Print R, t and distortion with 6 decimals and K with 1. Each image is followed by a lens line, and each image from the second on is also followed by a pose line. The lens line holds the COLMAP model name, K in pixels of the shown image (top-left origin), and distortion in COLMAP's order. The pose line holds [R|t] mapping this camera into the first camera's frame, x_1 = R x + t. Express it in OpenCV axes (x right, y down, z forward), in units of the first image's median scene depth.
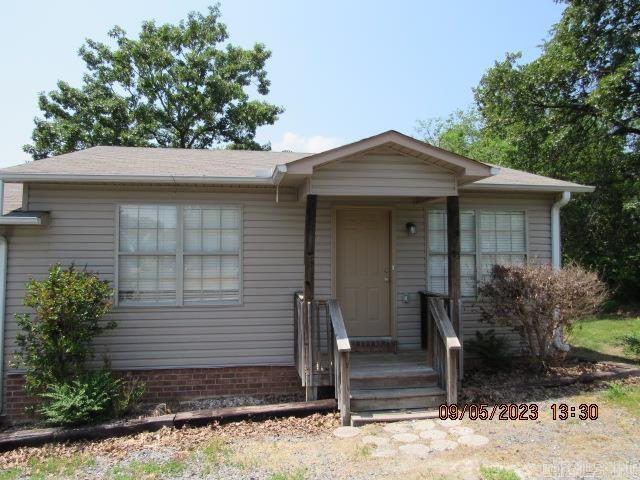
lens RADIAL K [[456.3, 0, 317.9], [0, 456.3, 240.4], [0, 0, 1]] dist [-0.026891, 0.017685]
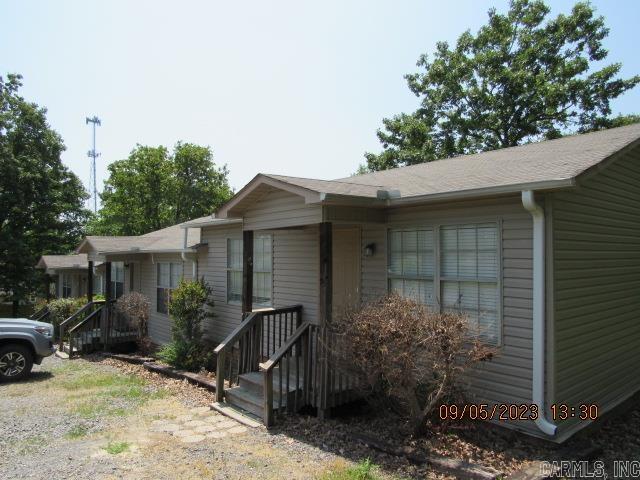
lens RADIAL K [[456.3, 0, 317.1], [0, 456.3, 241.3], [0, 0, 1]] dist [-0.026891, 0.017685]
pose [[0.538046, -0.023515, -0.842587, 1.001379], [0.045275, 0.998974, 0.001032, -0.052918], [0.841699, -0.038703, 0.538558, 0.403224]]
